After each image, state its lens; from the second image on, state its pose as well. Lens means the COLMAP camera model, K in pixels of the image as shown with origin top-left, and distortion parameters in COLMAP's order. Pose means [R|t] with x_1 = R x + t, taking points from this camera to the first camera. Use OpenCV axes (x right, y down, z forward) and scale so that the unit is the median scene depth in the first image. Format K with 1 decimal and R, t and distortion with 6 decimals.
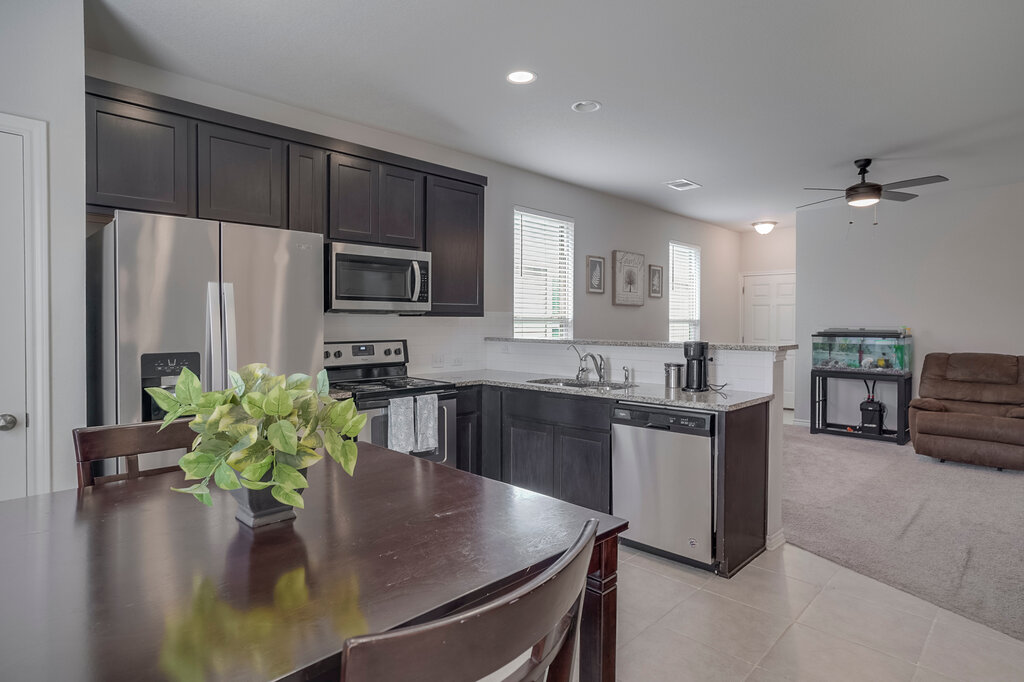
lens RADIAL K [[557.1, 0, 510.7], [0, 557.1, 333.9], [0, 0, 1]] dist [-0.053602, 0.039232]
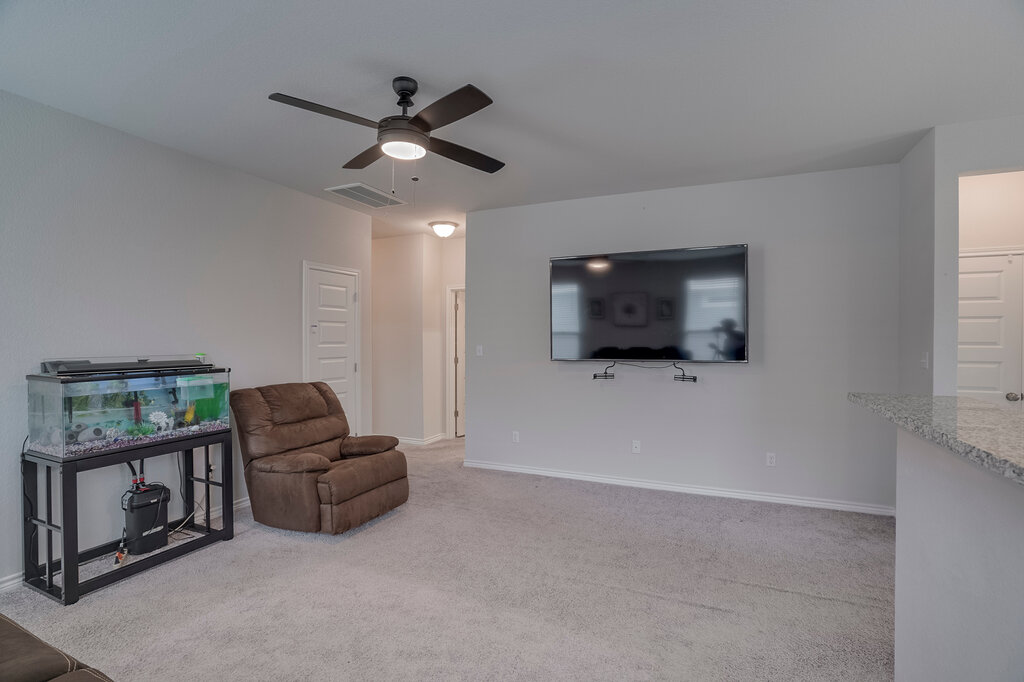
lens RADIAL K [[474.7, 0, 512.0], [0, 474.7, 341.0], [0, 0, 1]] dist [-0.025366, -0.000021]
pose [[-0.344963, -0.006393, 0.938595, 0.140135], [0.018163, 0.999744, 0.013485, -0.043870], [-0.938441, 0.021699, -0.344758, 1.326443]]
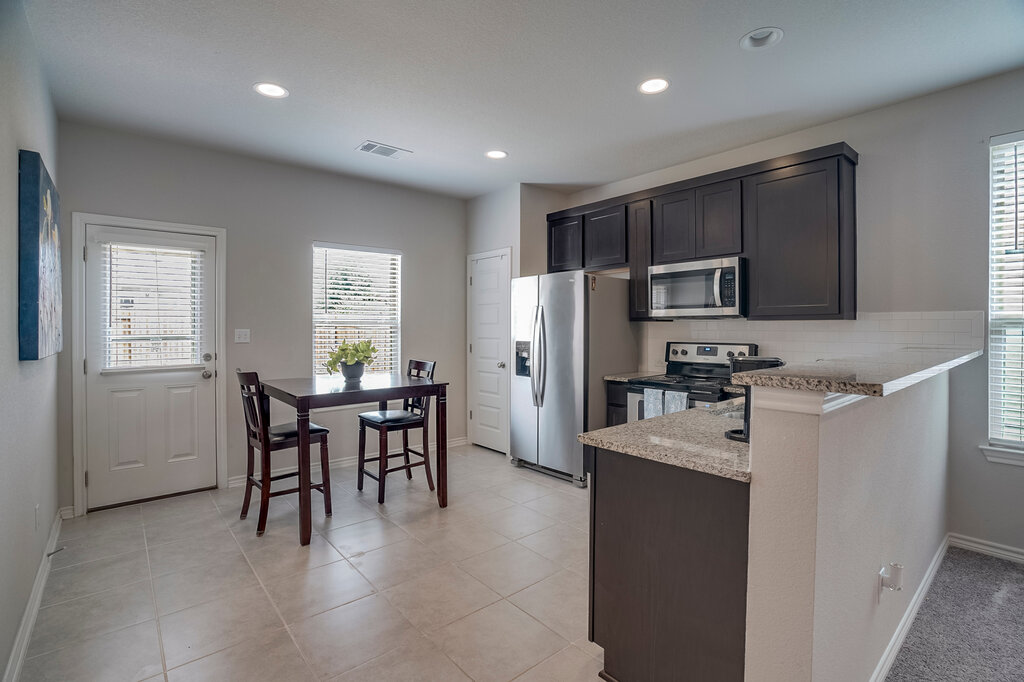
lens RADIAL K [[484.7, 0, 514.5], [0, 484.7, 330.2], [0, 0, 1]] dist [-0.034663, 0.000100]
pose [[-0.090830, 0.005137, -0.995853, 0.753149], [-0.020384, 0.999768, 0.007016, -0.012242], [0.995658, 0.020937, -0.090704, 0.682475]]
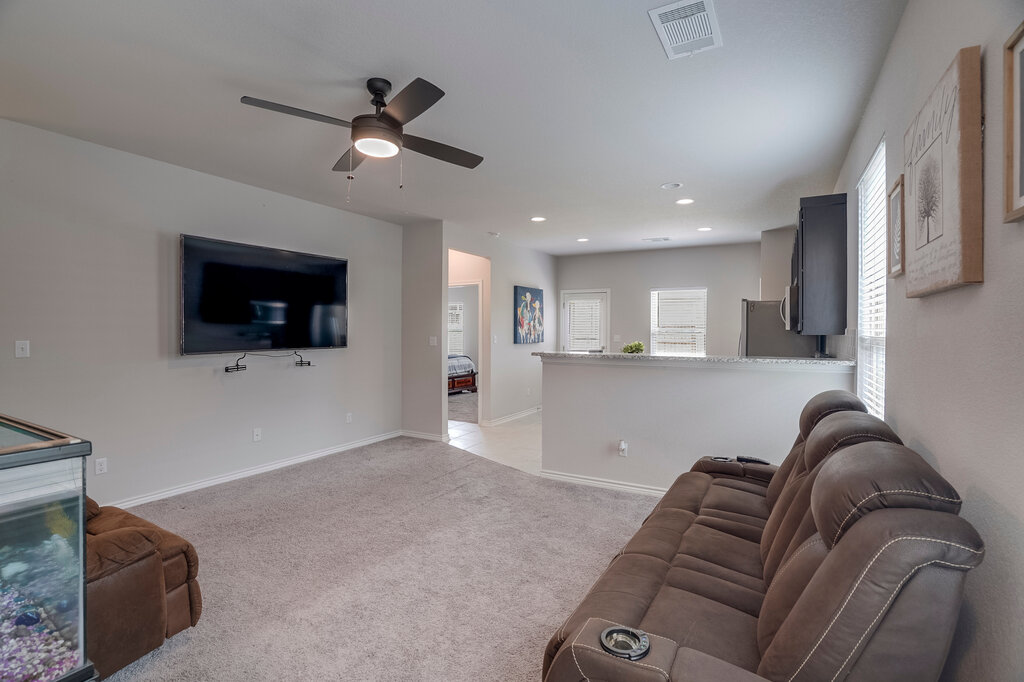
lens RADIAL K [[484.7, 0, 514.5], [0, 484.7, 330.2], [0, 0, 1]] dist [-0.034663, 0.000100]
pose [[-0.966691, -0.003424, -0.255924, 0.781396], [-0.008658, 0.999776, 0.019326, -0.055337], [0.255800, 0.020898, -0.966504, 1.948857]]
